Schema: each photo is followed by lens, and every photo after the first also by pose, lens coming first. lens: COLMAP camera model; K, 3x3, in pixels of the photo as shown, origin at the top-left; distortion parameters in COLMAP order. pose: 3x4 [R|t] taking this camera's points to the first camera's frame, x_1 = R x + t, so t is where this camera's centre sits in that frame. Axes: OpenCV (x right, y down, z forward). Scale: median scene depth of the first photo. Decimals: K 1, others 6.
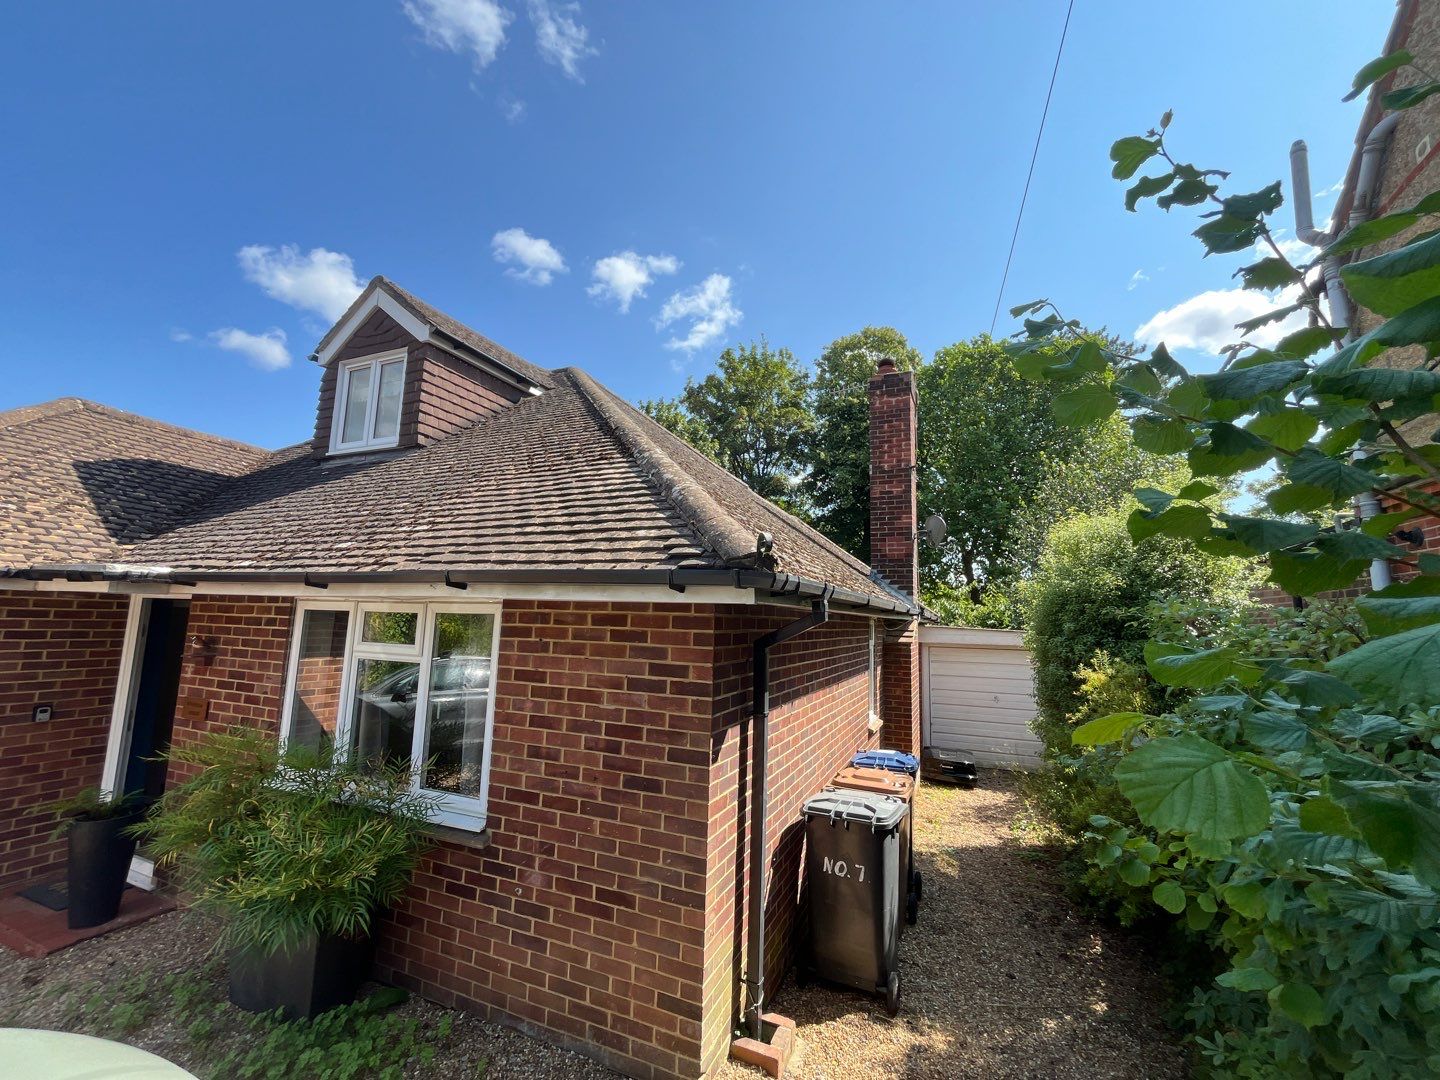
lens RADIAL K [[570.3, 0, 720.0], [0, 570.3, 540.0], [0, 0, 1]] dist [-0.001169, -0.000436]
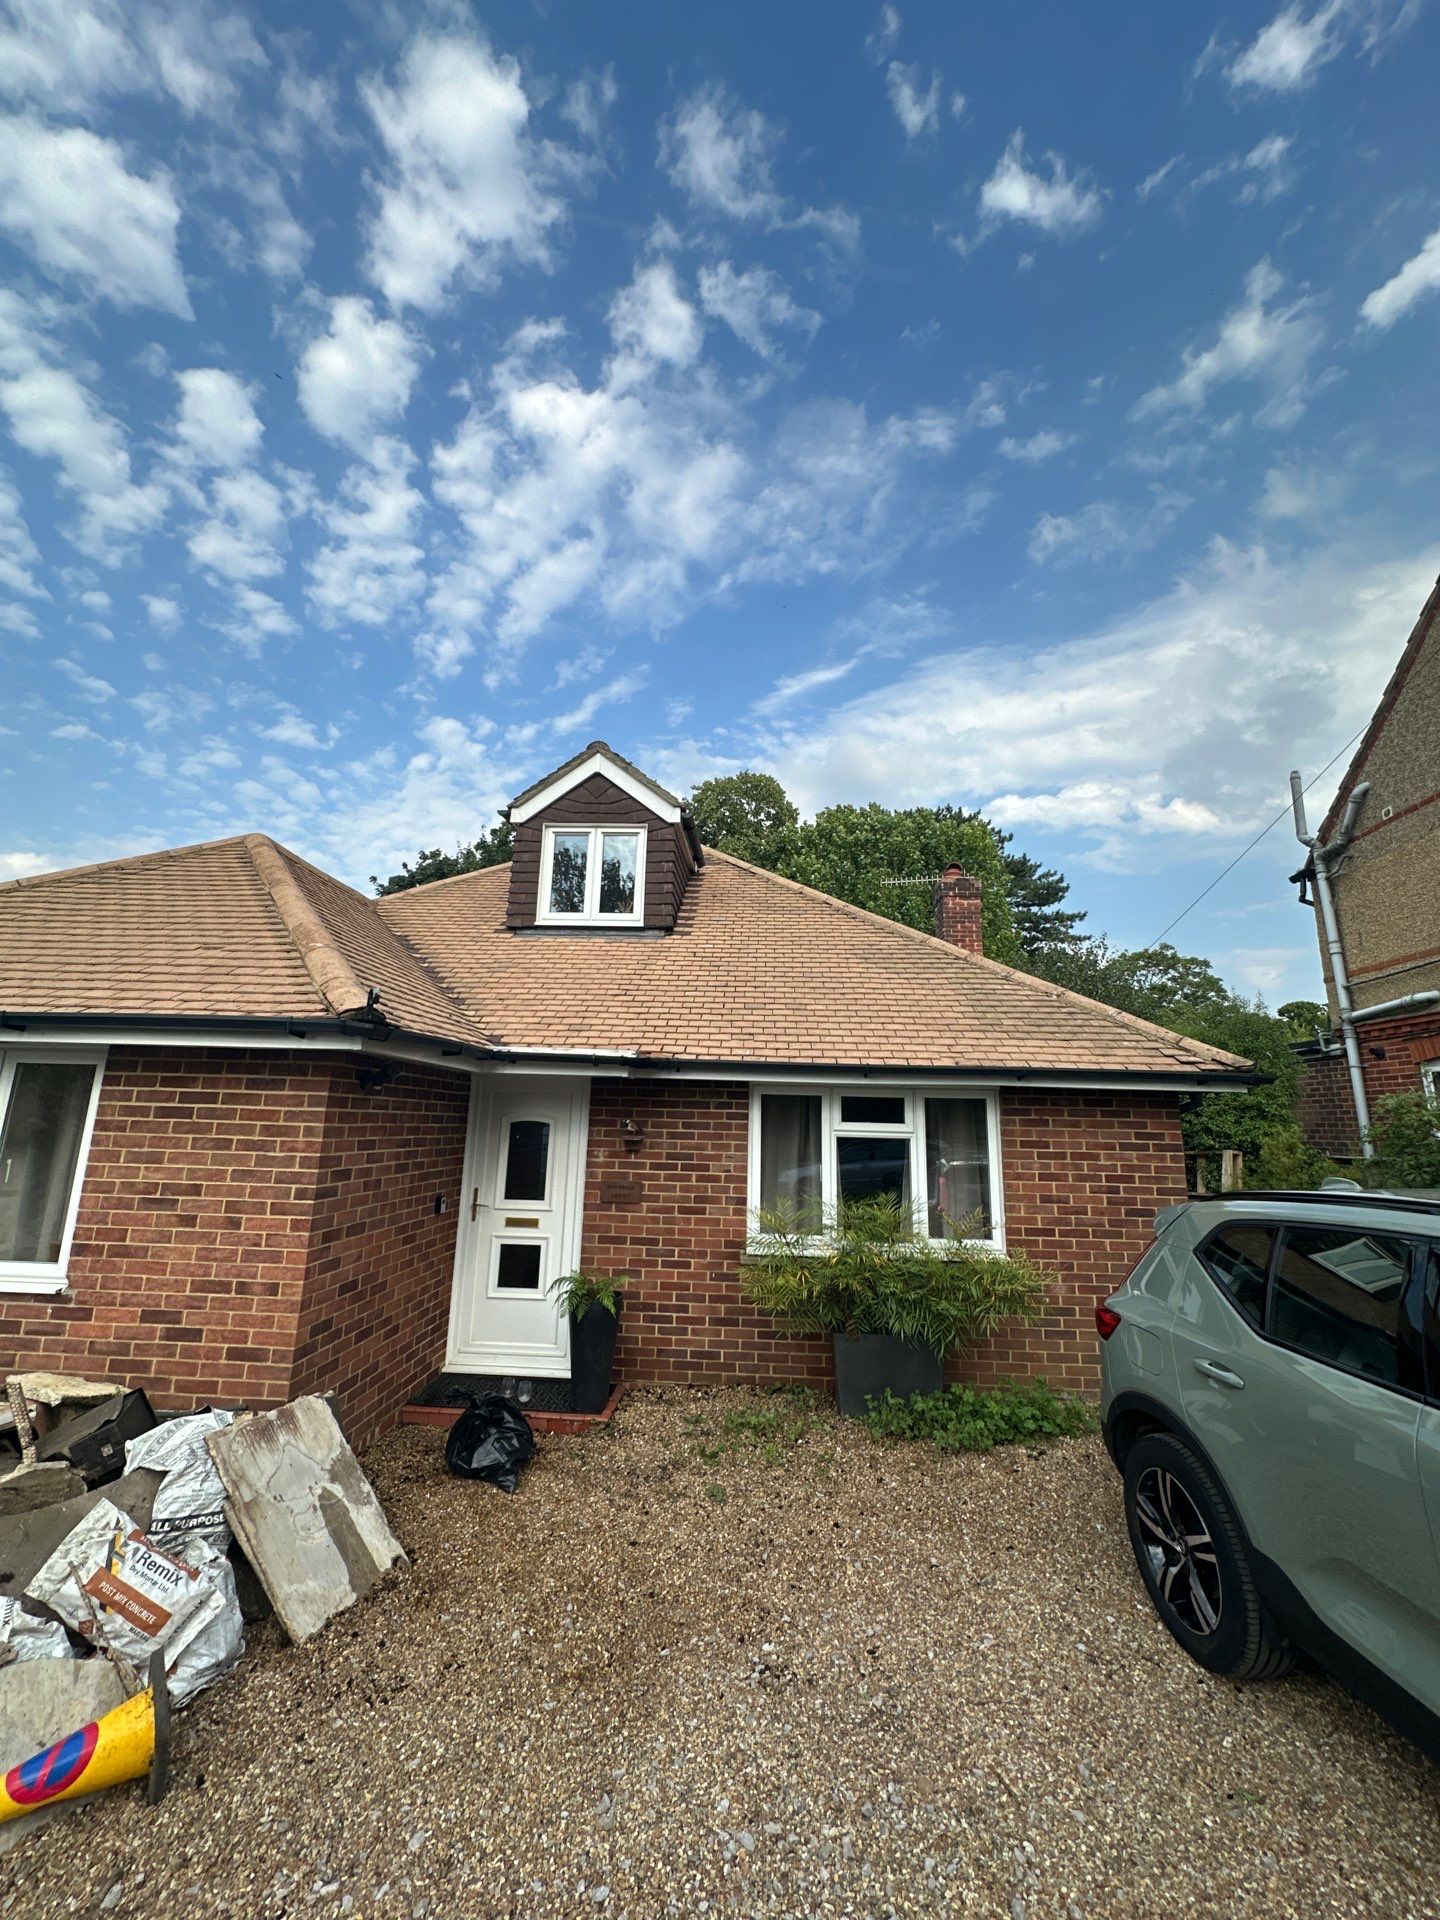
lens RADIAL K [[751.0, 0, 720.0], [0, 751.0, 960.0], [0, 0, 1]] dist [-0.007332, 0.000835]
pose [[0.940783, 0.069059, 0.331902, -1.398889], [-0.046848, 0.996122, -0.074470, -0.027976], [-0.335757, 0.054511, 0.940370, -0.389789]]
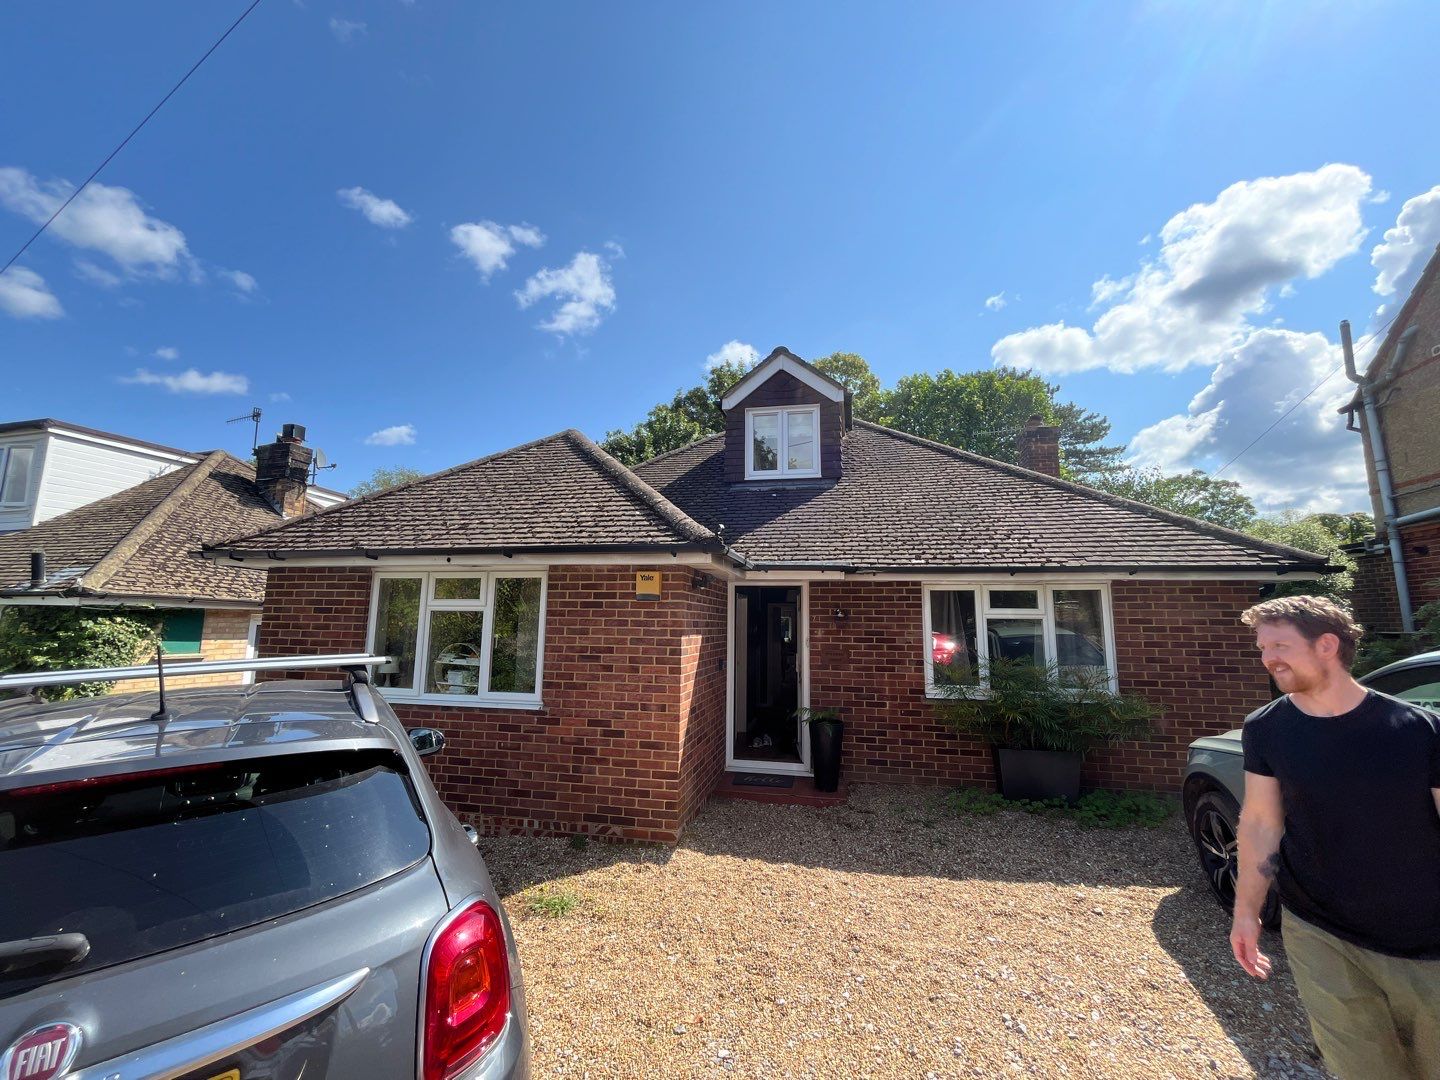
lens RADIAL K [[573.9, 0, 720.0], [0, 573.9, 540.0], [0, 0, 1]] dist [-0.002362, -0.002307]
pose [[0.982274, 0.012560, 0.187028, -1.720933], [-0.011806, 0.999917, -0.005140, -0.004125], [-0.187077, 0.002841, 0.982341, -0.505353]]
